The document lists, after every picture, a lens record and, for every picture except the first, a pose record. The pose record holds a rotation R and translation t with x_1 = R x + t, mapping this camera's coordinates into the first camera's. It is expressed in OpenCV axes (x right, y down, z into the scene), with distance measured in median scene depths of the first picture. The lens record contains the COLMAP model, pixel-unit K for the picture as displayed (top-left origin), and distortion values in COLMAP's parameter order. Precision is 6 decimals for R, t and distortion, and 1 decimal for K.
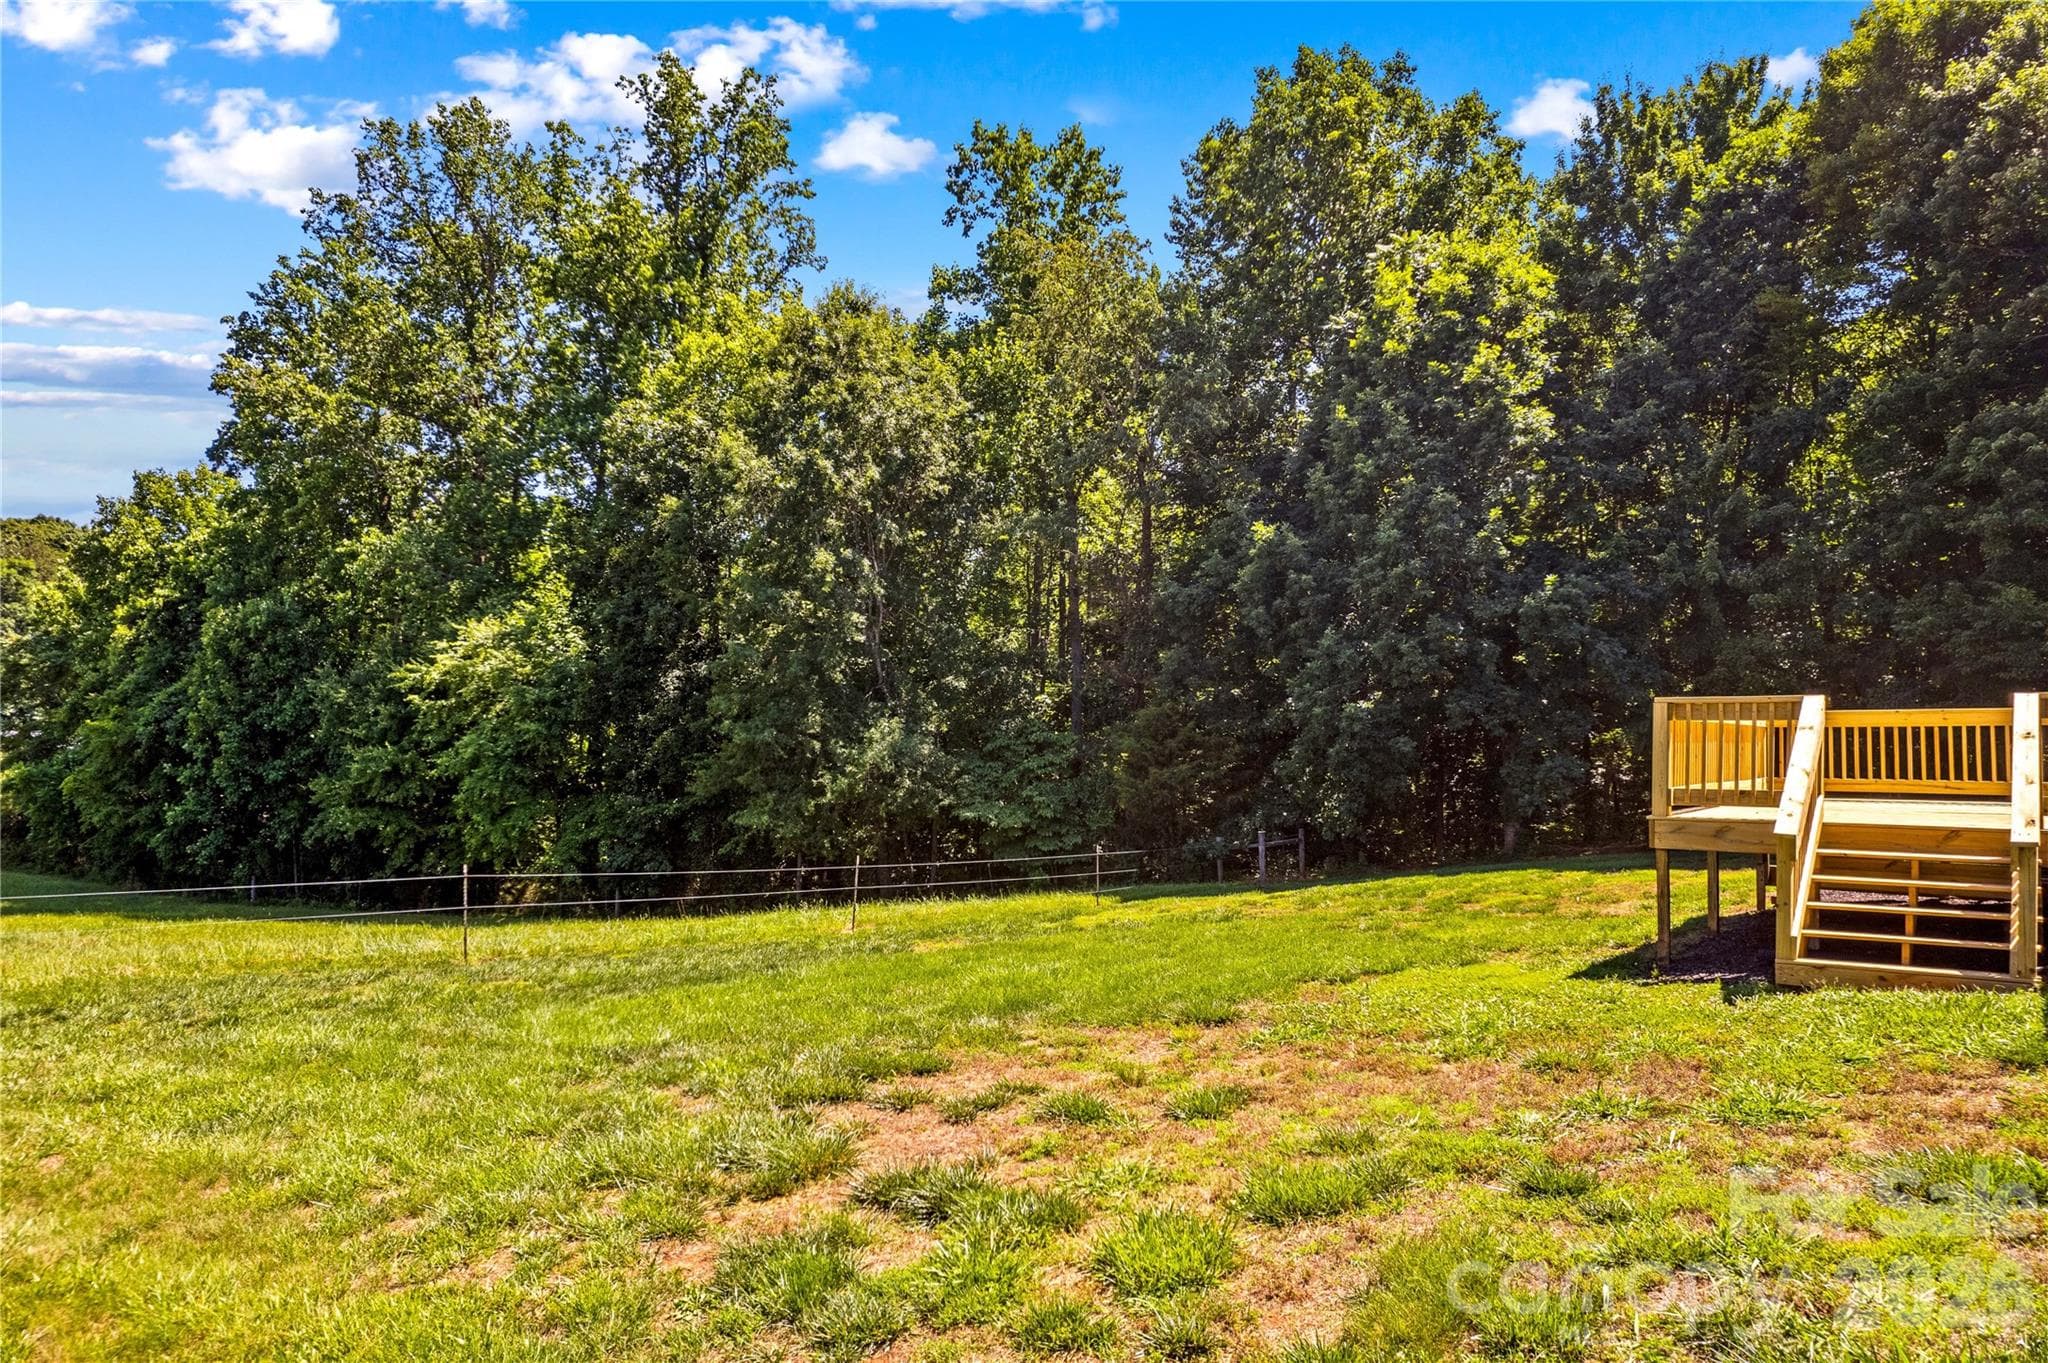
lens RADIAL K [[1233.6, 0, 974.8], [0, 1233.6, 715.5], [0, 0, 1]] dist [-0.046531, 0.032466]
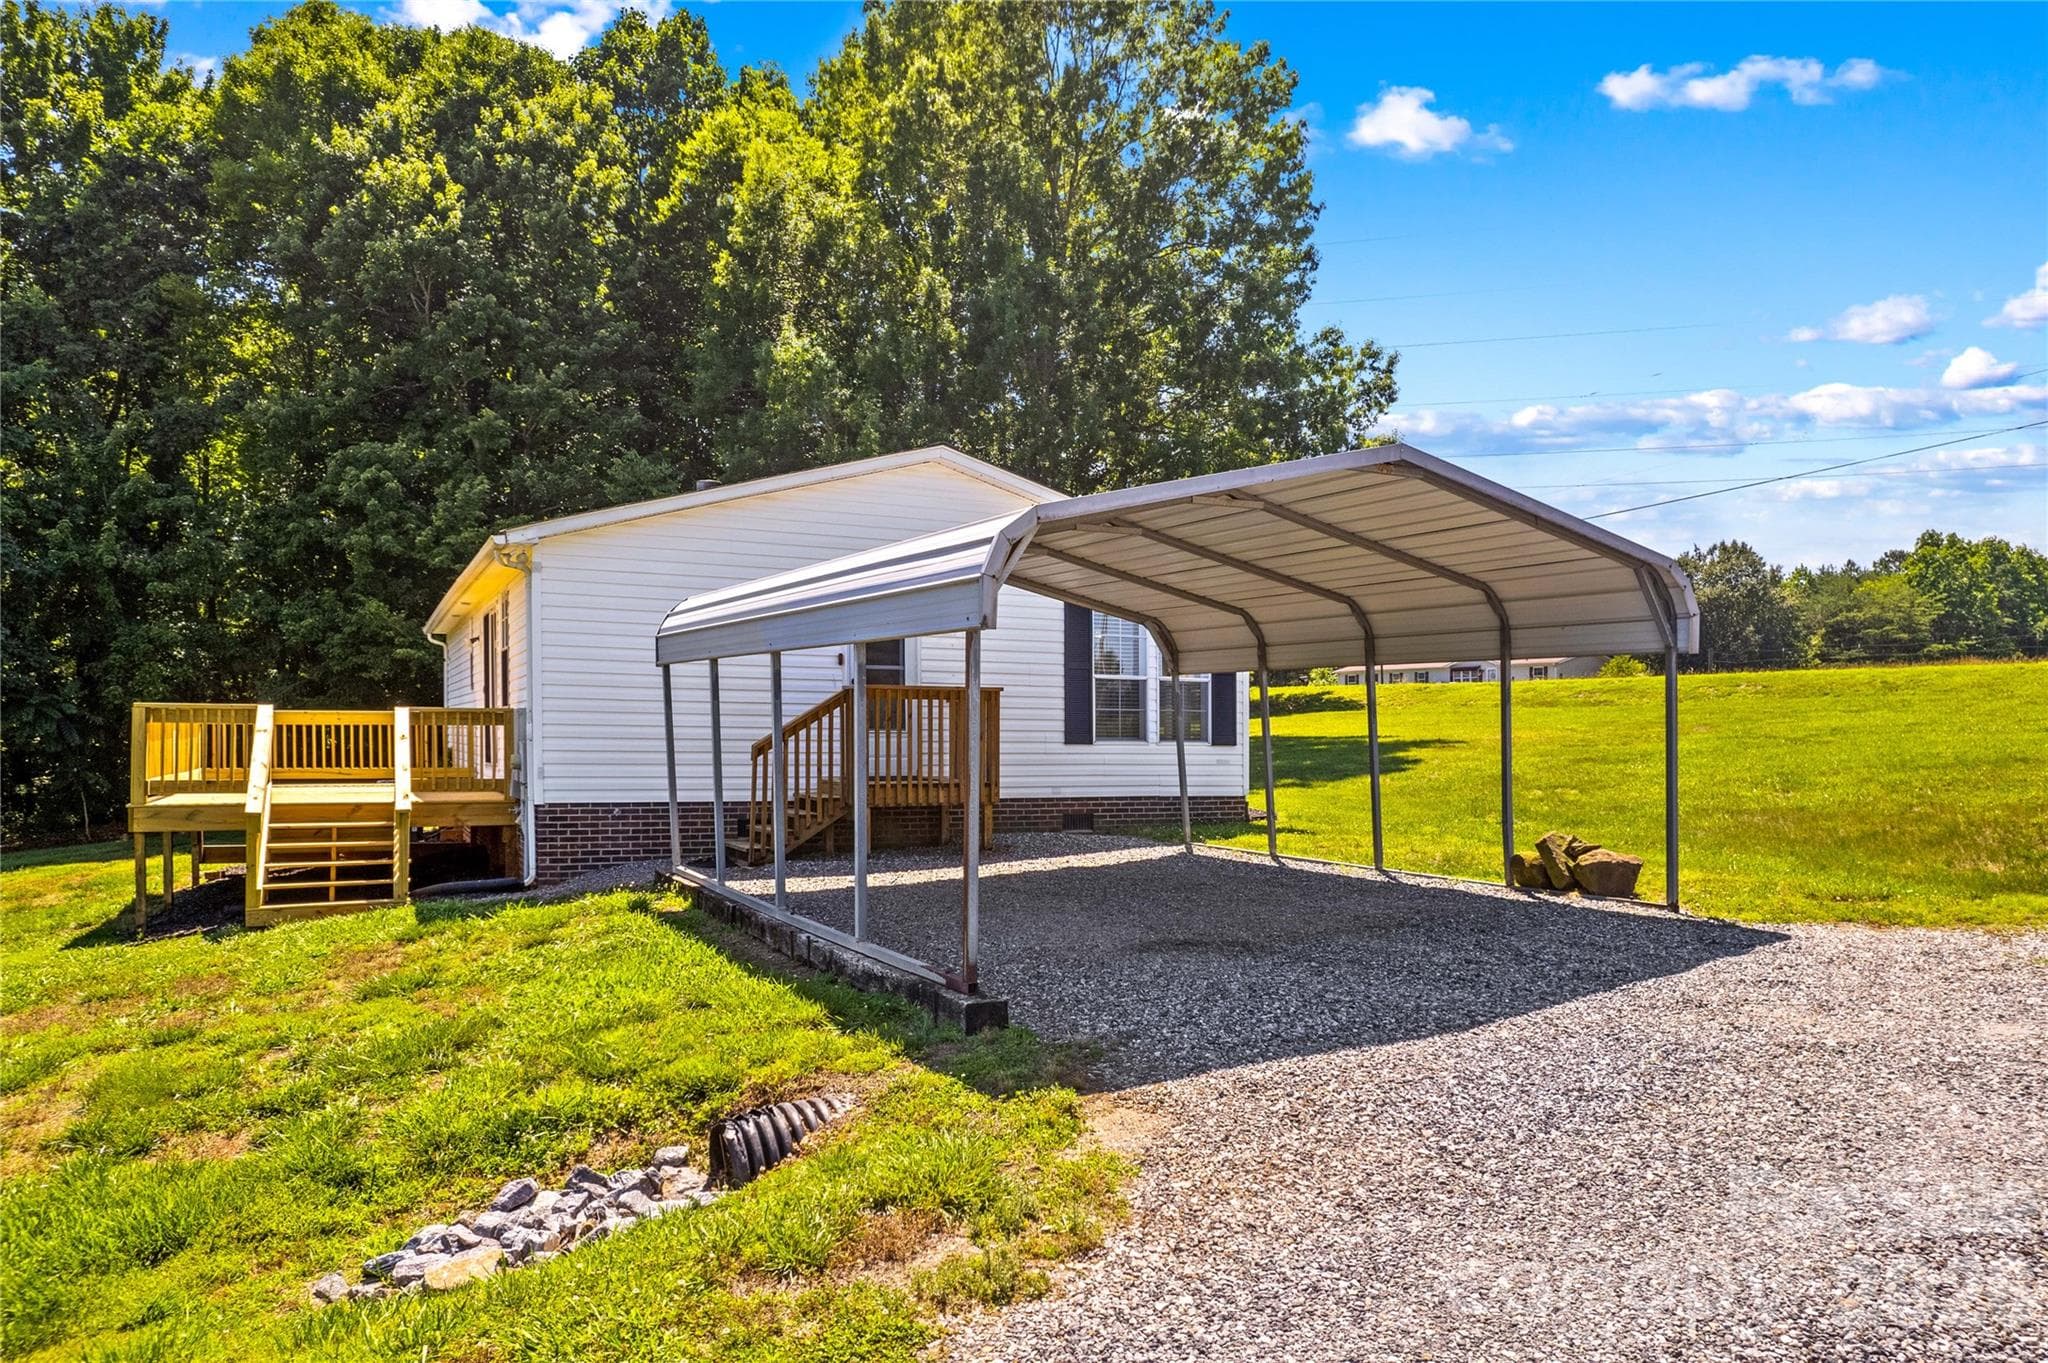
lens RADIAL K [[1376.0, 0, 1067.0], [0, 1376.0, 751.2], [0, 0, 1]] dist [-0.064576, 0.046736]
pose [[0.370572, -0.010834, 0.928741, -0.227913], [-0.027339, 0.999371, 0.022566, -0.016068], [-0.928401, -0.033753, 0.370043, -0.222740]]
